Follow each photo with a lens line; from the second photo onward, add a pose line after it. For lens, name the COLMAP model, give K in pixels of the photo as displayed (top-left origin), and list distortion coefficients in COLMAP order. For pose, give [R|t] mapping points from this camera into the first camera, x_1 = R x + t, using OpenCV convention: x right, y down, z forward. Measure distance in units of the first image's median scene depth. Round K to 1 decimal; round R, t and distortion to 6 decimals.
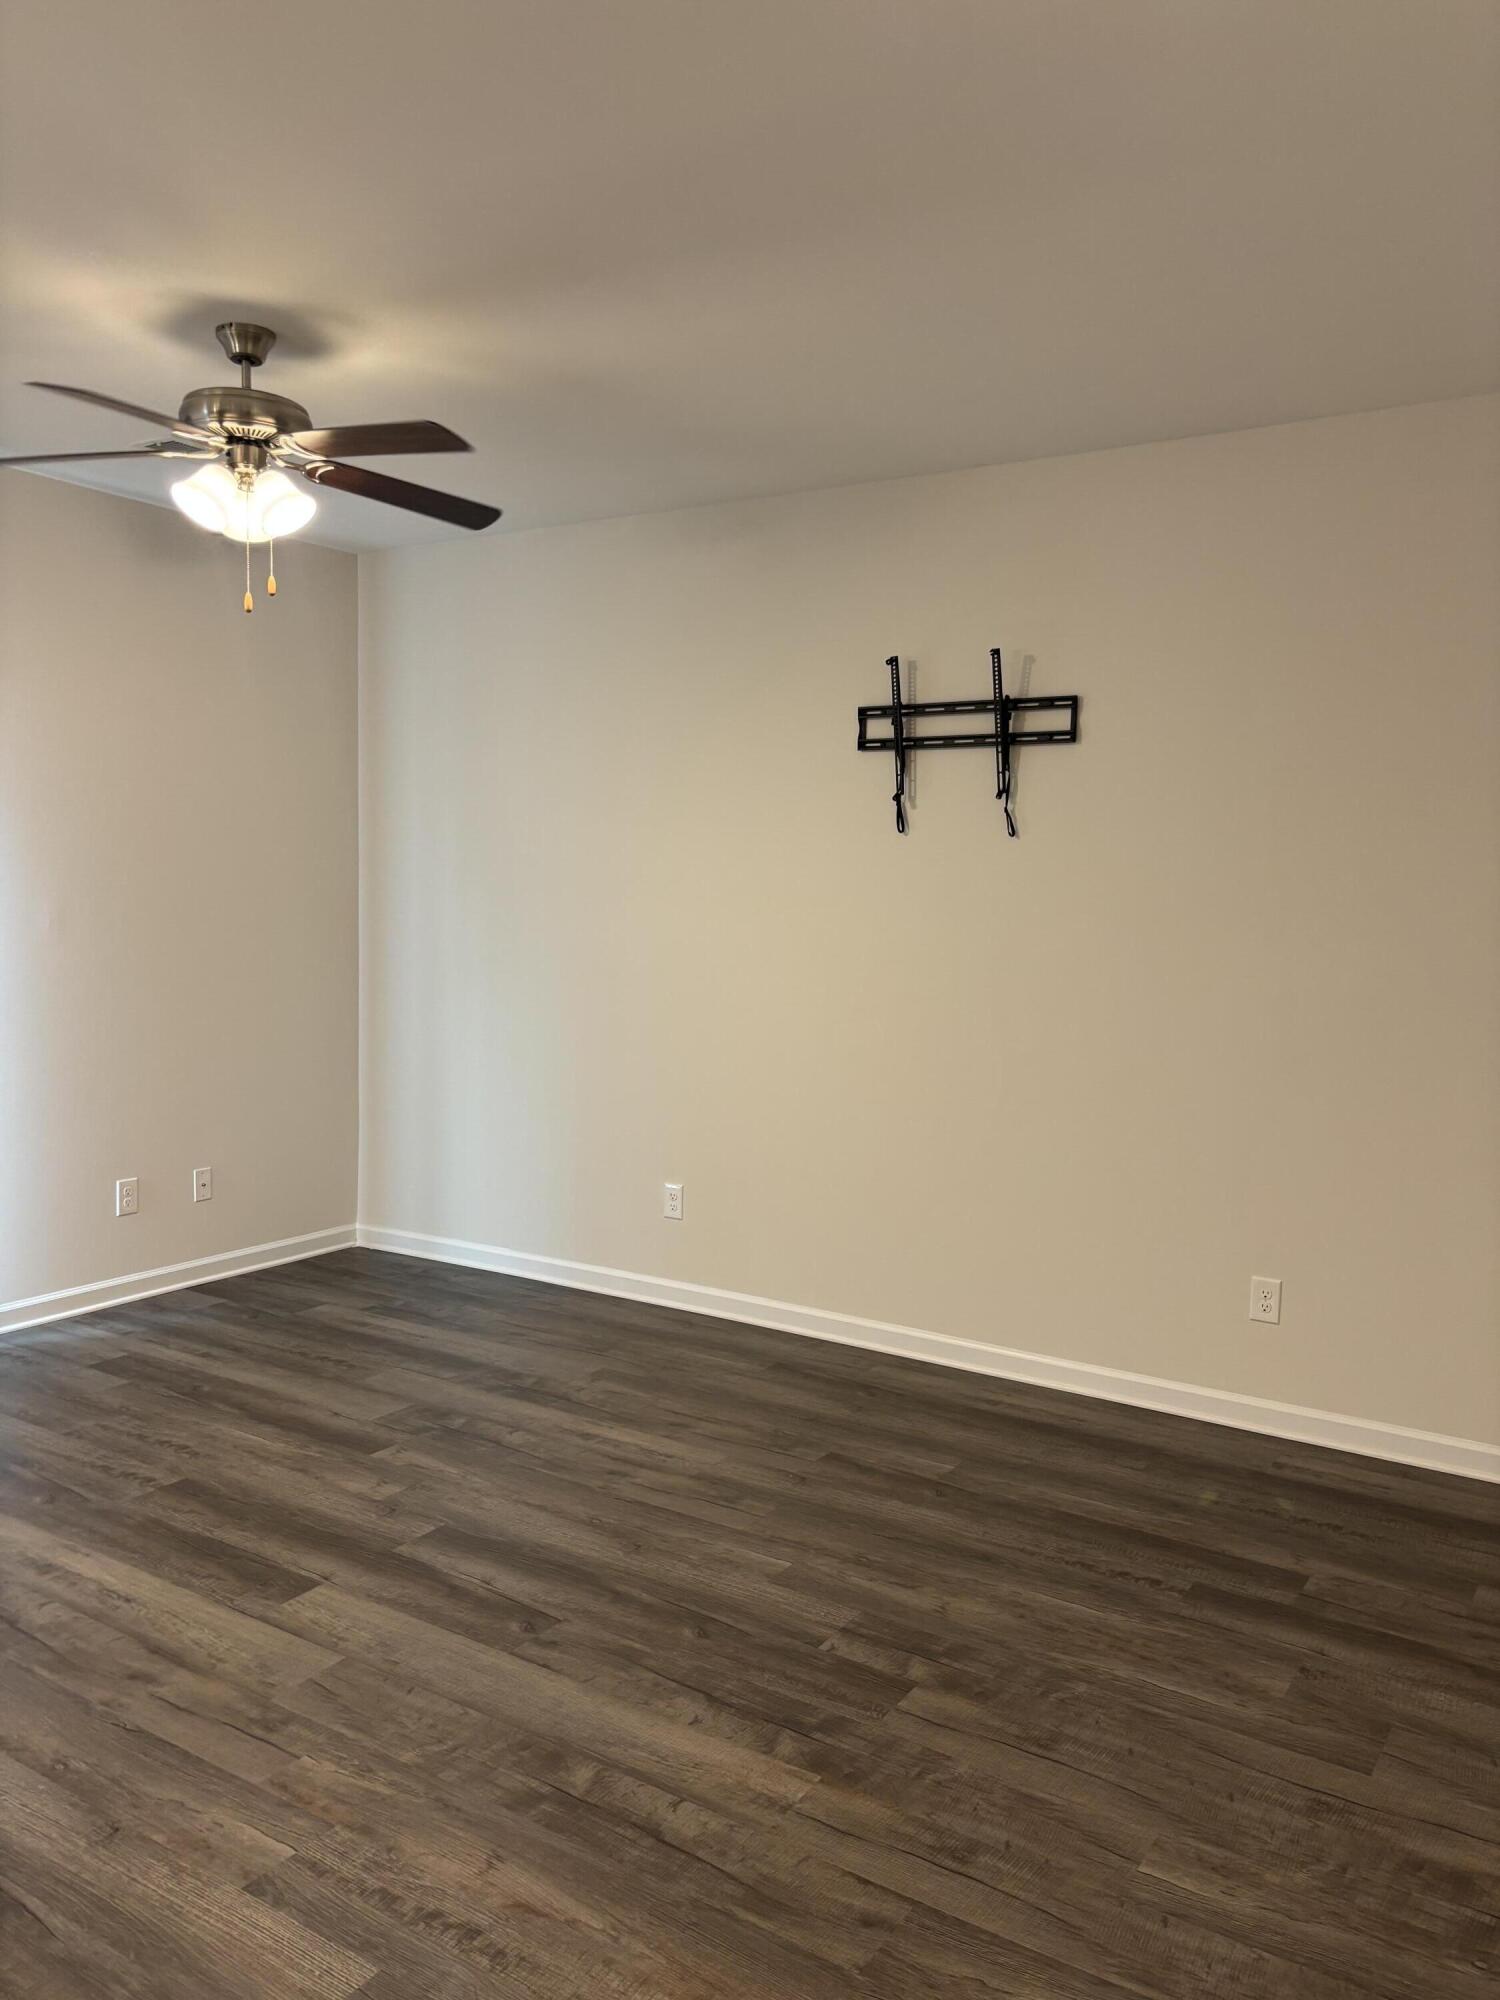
lens RADIAL K [[1498.2, 0, 750.0], [0, 1498.2, 1000.0], [0, 0, 1]] dist [0.002228, -0.001832]
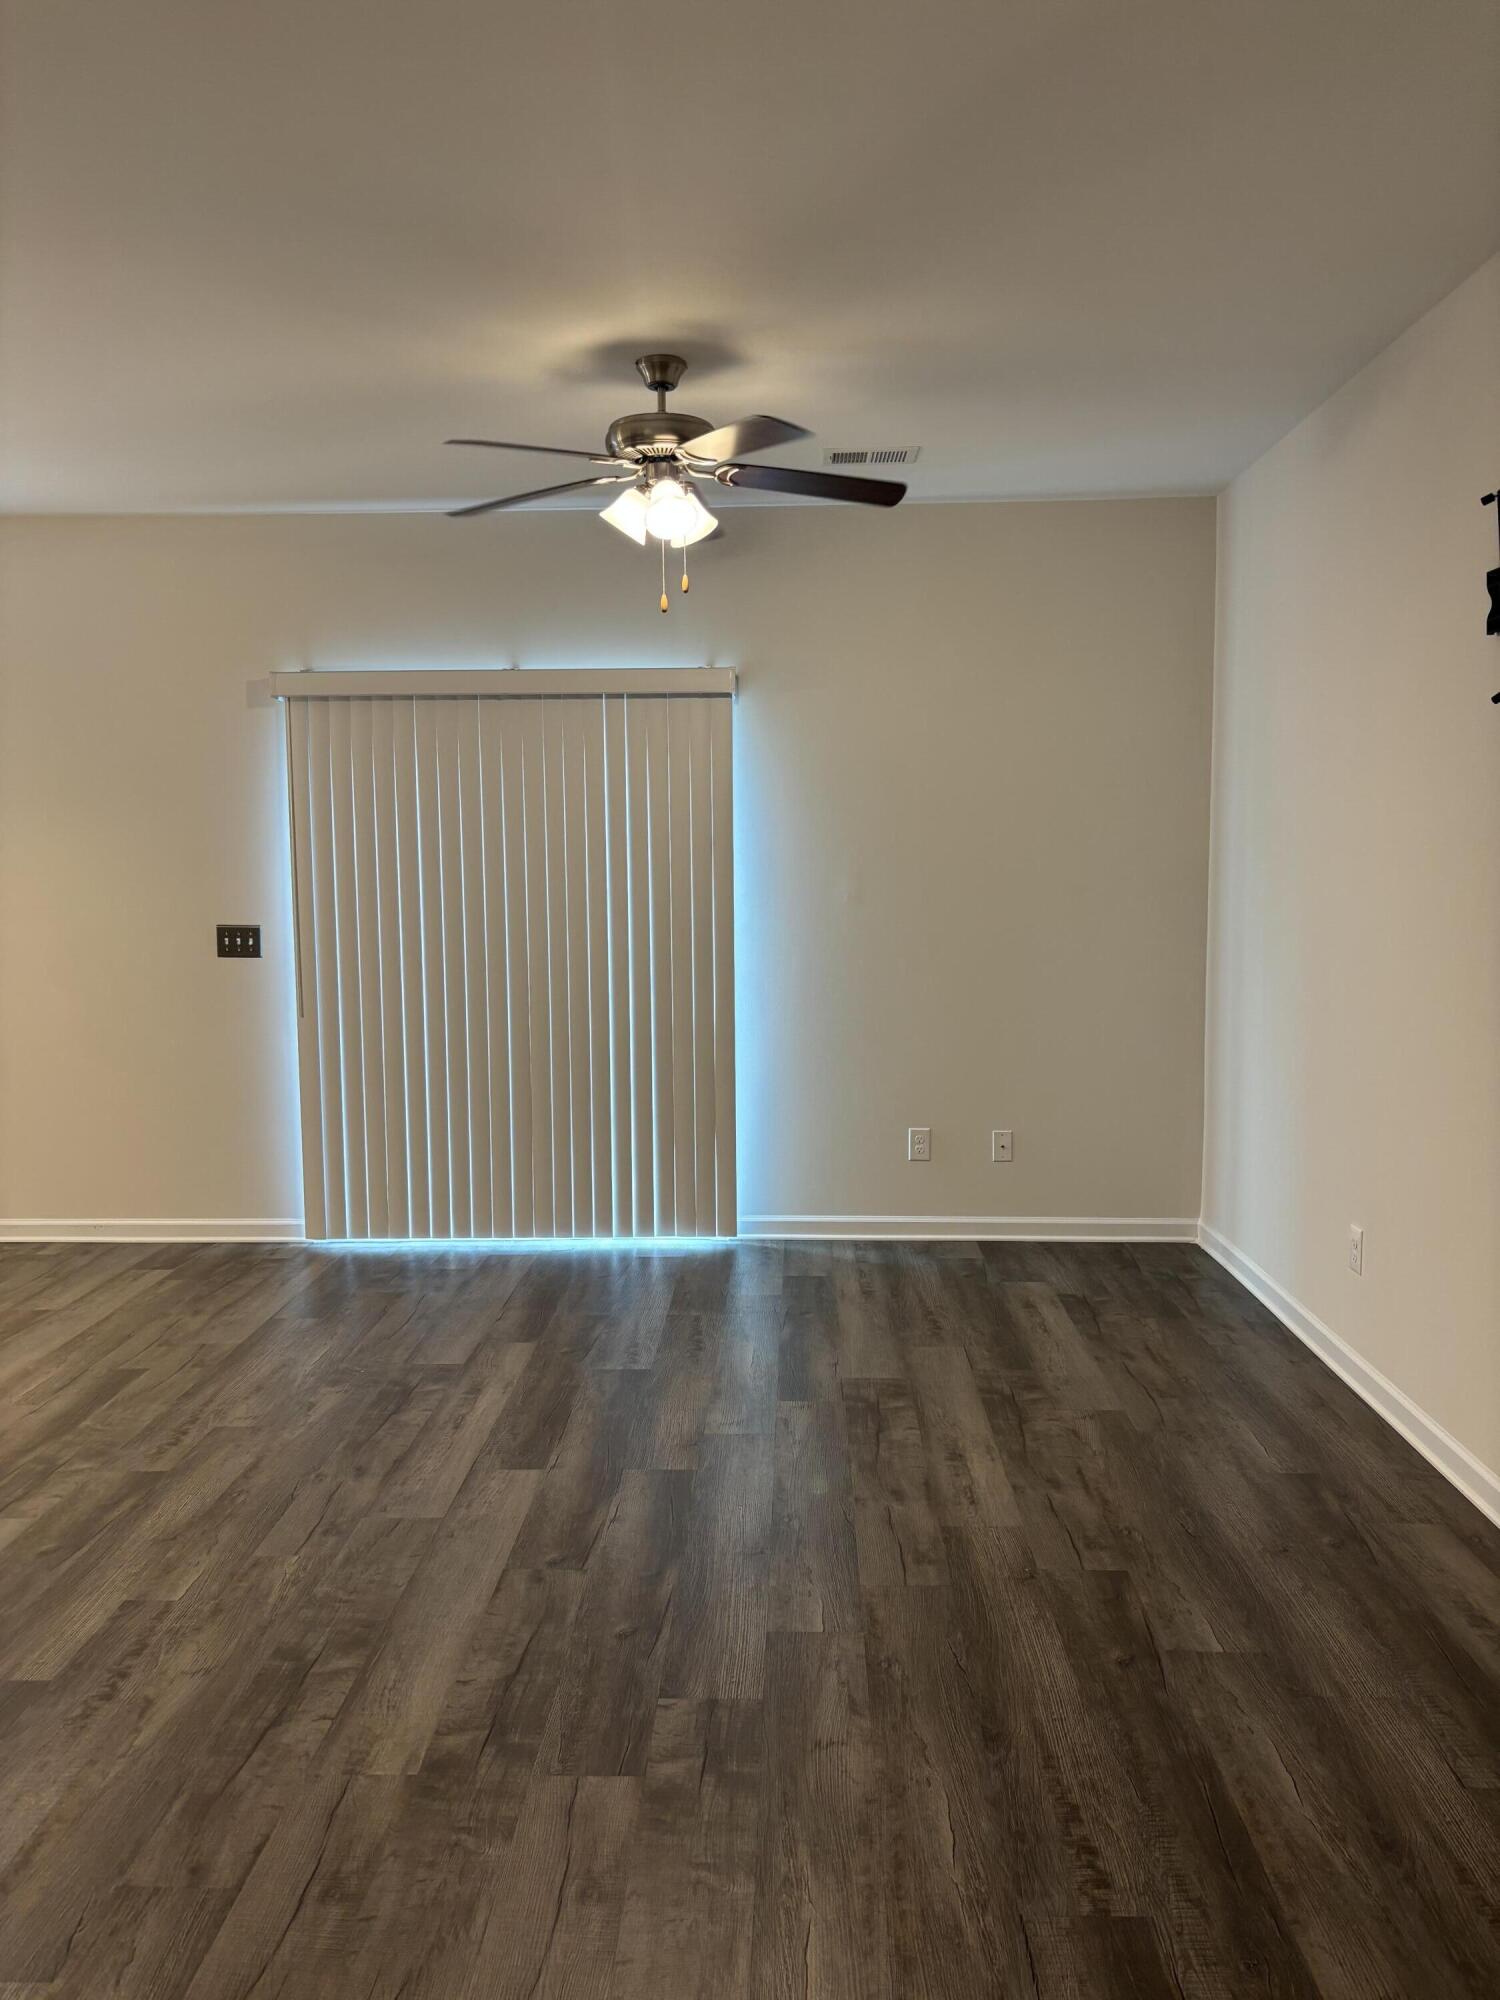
lens RADIAL K [[1503.3, 0, 750.0], [0, 1503.3, 1000.0], [0, 0, 1]] dist [0.005846, 0.005391]
pose [[0.524299, 0.058157, -0.849546, 0.764163], [-0.047957, 0.998098, 0.038729, -0.018747], [0.850183, 0.020436, 0.526091, 0.534356]]
